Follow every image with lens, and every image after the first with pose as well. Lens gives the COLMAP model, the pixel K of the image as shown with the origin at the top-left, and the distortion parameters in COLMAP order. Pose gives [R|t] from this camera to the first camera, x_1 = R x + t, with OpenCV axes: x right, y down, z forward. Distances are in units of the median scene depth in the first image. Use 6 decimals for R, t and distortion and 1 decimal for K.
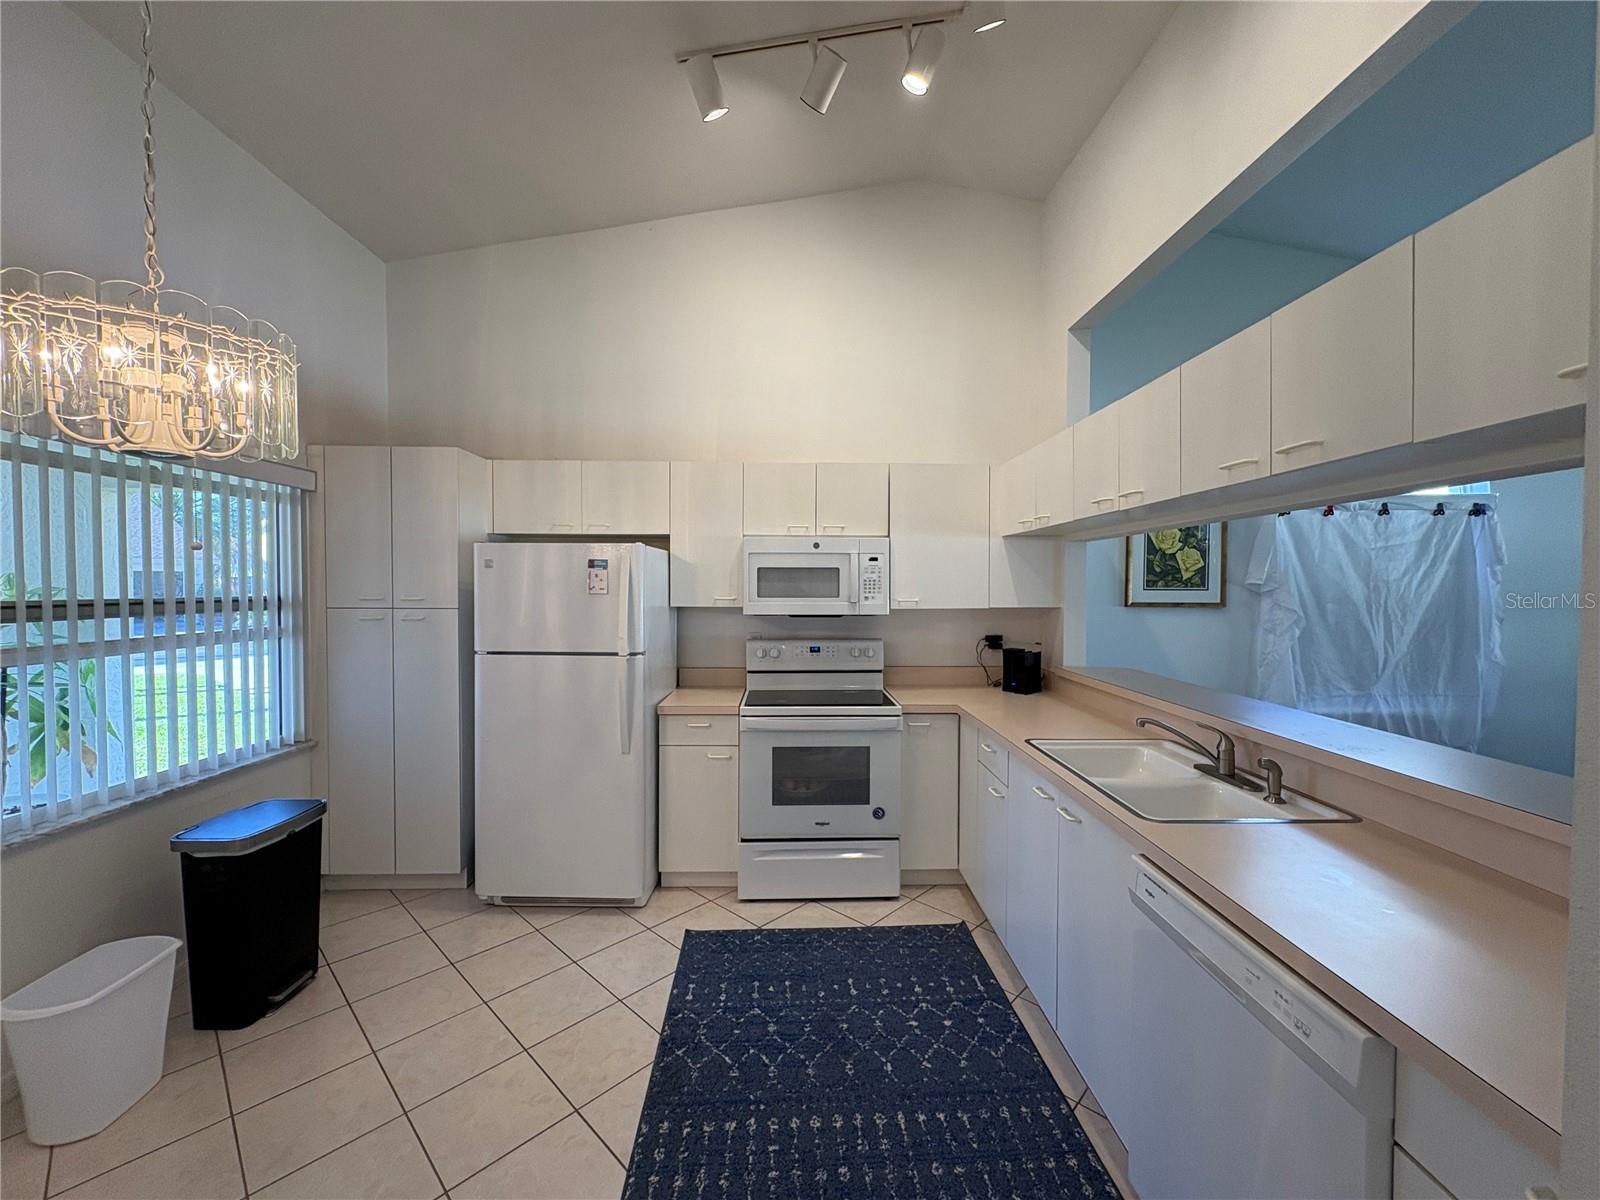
lens RADIAL K [[639.0, 0, 800.0], [0, 639.0, 600.0], [0, 0, 1]] dist [-0.000046, 0.000583]
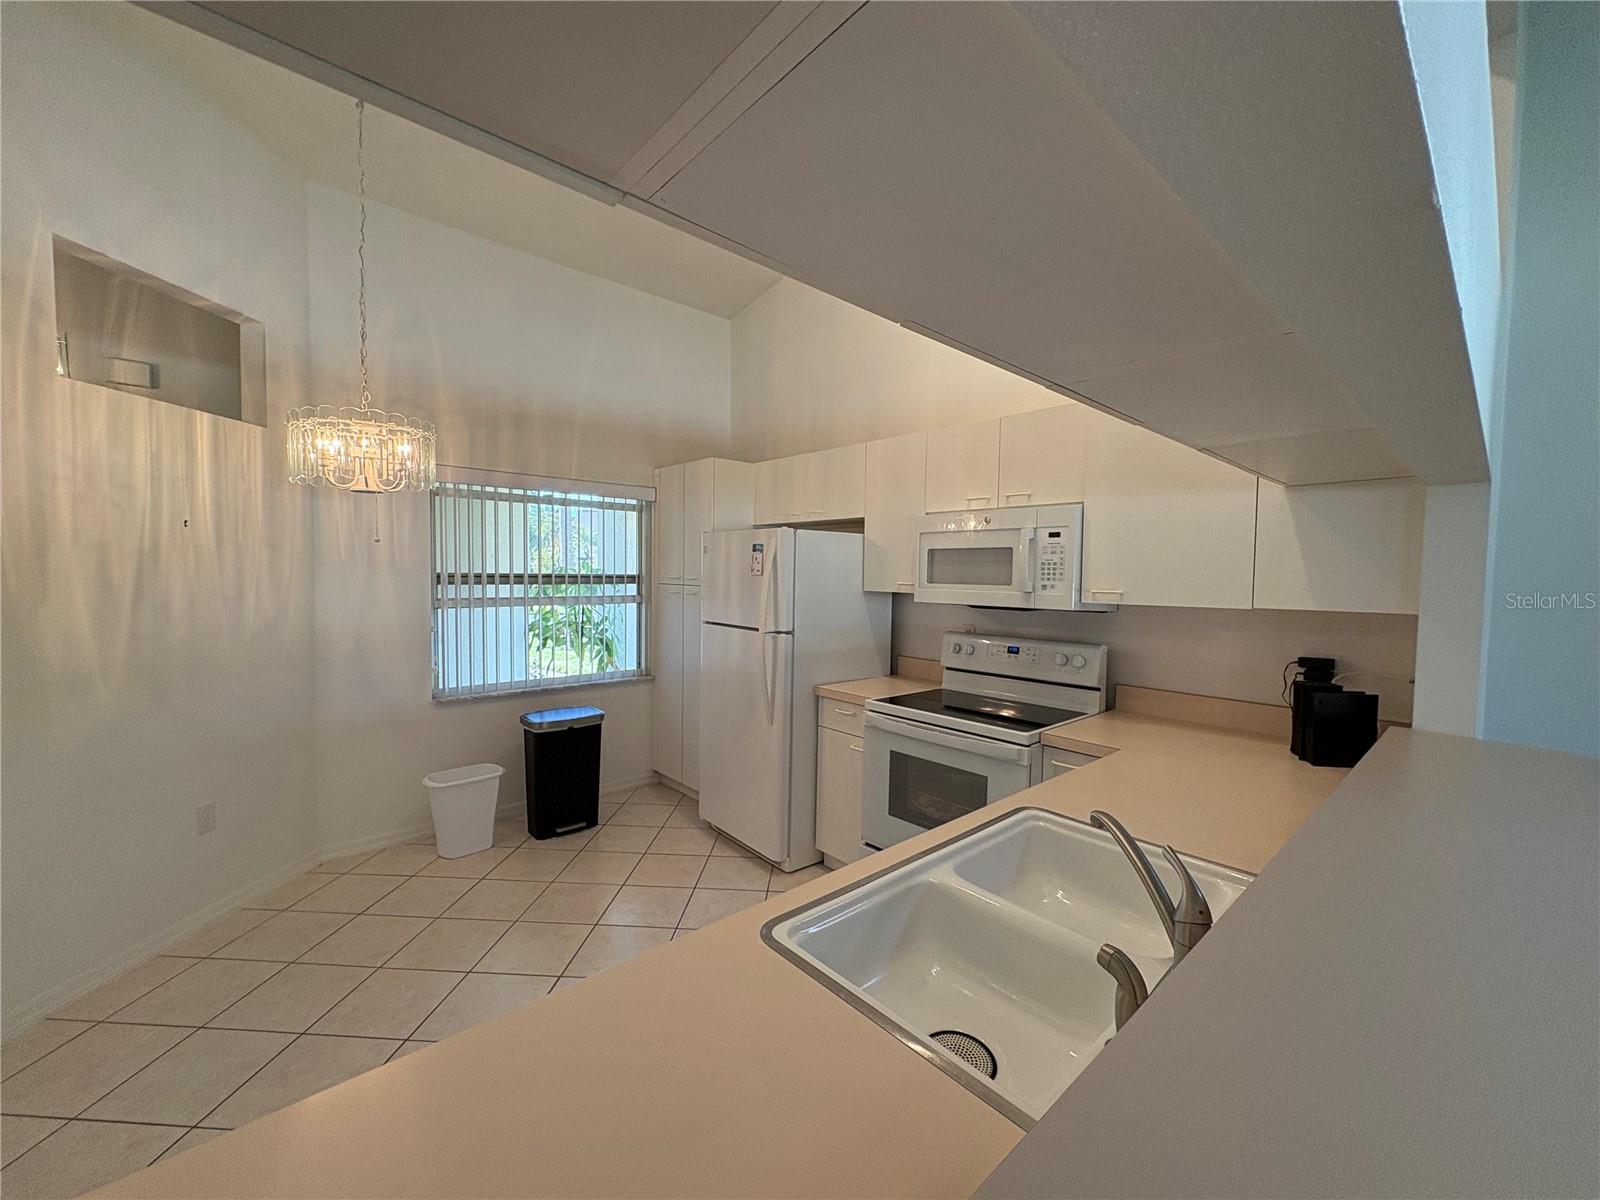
lens RADIAL K [[639.0, 0, 800.0], [0, 639.0, 600.0], [0, 0, 1]] dist [-0.000046, 0.000583]
pose [[0.644588, 0.041338, -0.763412, 0.495771], [-0.027454, 0.999145, 0.030922, -0.002990], [0.764037, 0.001027, 0.645172, 0.296942]]
